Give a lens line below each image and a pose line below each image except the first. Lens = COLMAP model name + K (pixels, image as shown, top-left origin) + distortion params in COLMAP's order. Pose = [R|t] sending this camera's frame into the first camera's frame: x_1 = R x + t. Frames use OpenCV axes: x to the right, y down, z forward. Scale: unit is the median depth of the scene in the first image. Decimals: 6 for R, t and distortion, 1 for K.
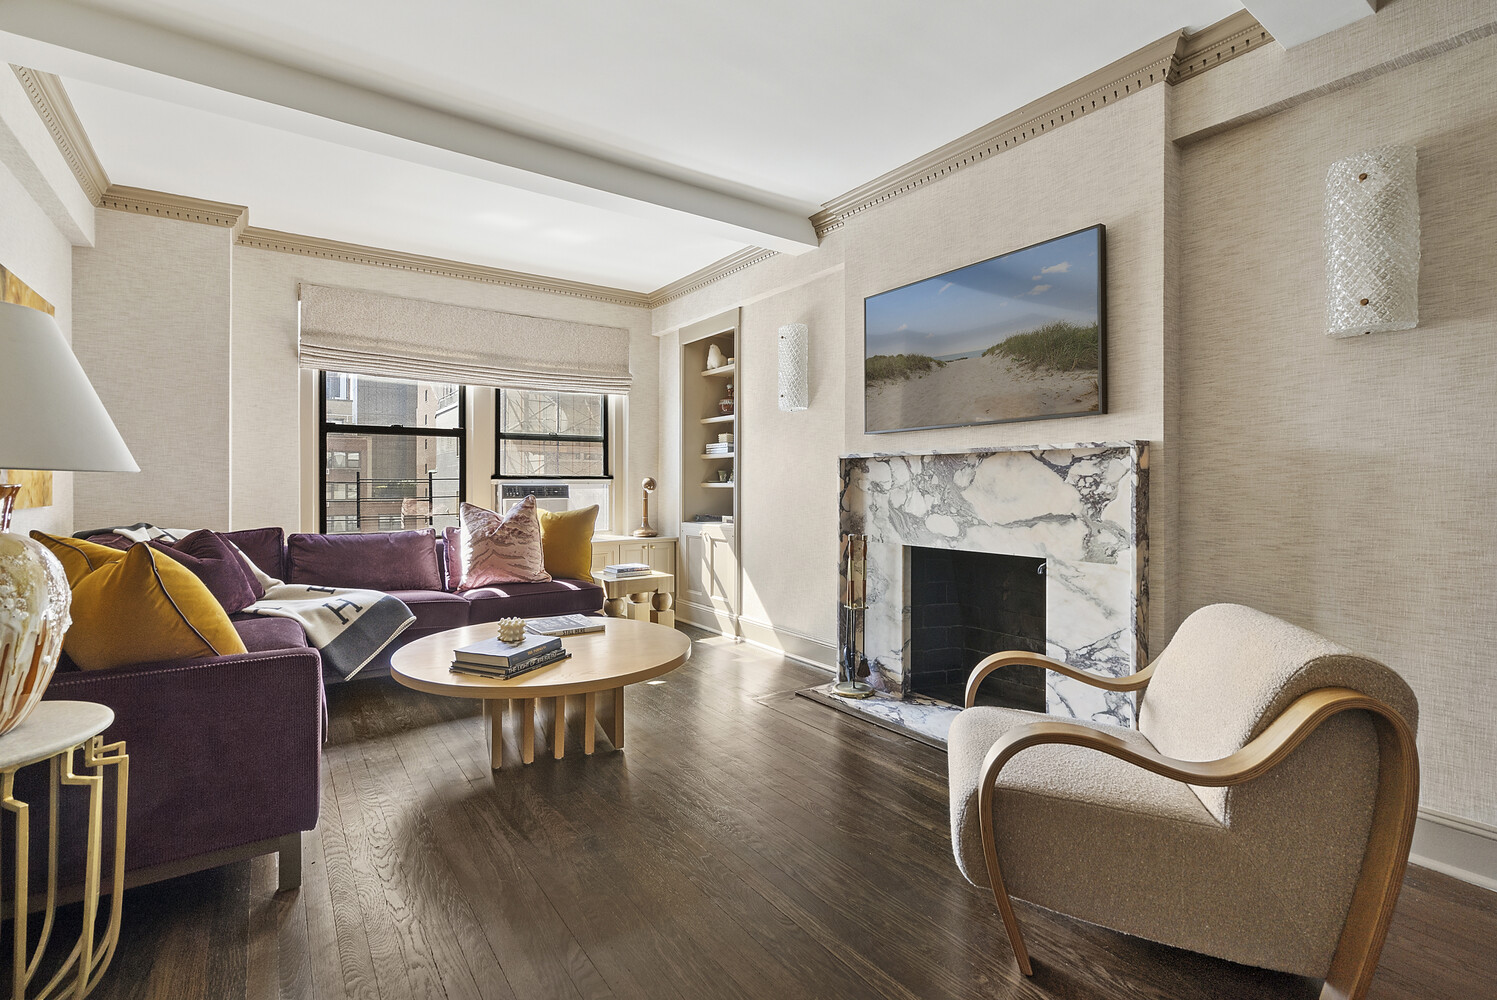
lens RADIAL K [[680.0, 0, 746.4], [0, 680.0, 481.7], [0, 0, 1]] dist [0.003424, 0.000597]
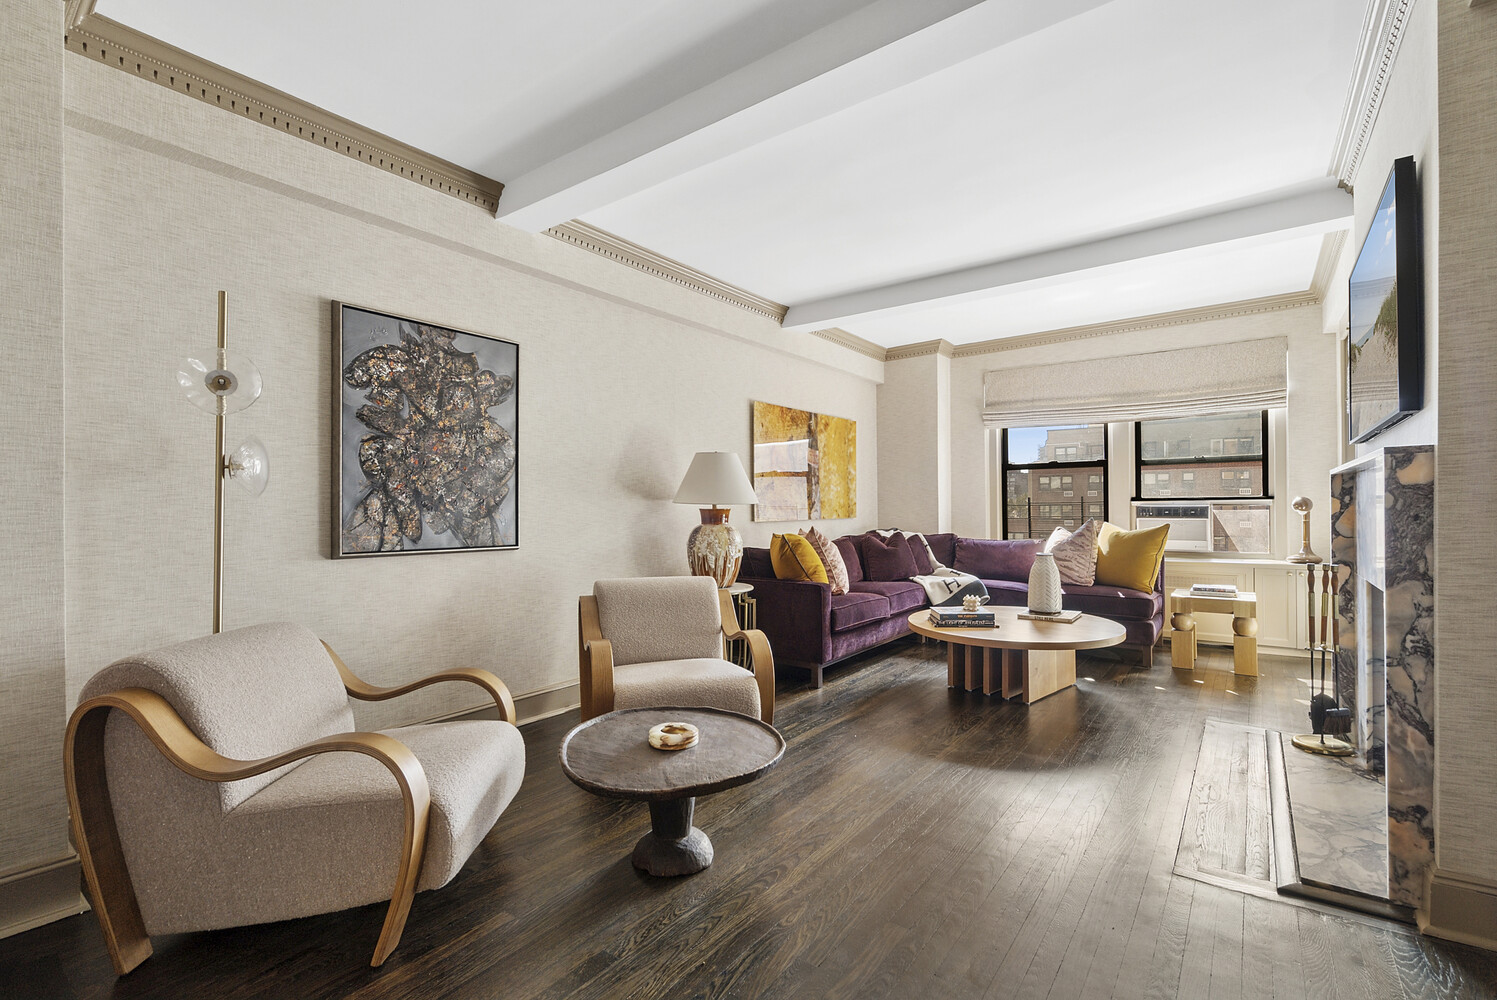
lens RADIAL K [[680.0, 0, 746.4], [0, 680.0, 481.7], [0, 0, 1]] dist [0.003424, 0.000597]
pose [[0.306420, -0.037577, -0.951155, 0.538859], [0.009477, 0.999291, -0.036426, -0.000858], [0.951849, 0.002148, 0.306559, 0.032470]]
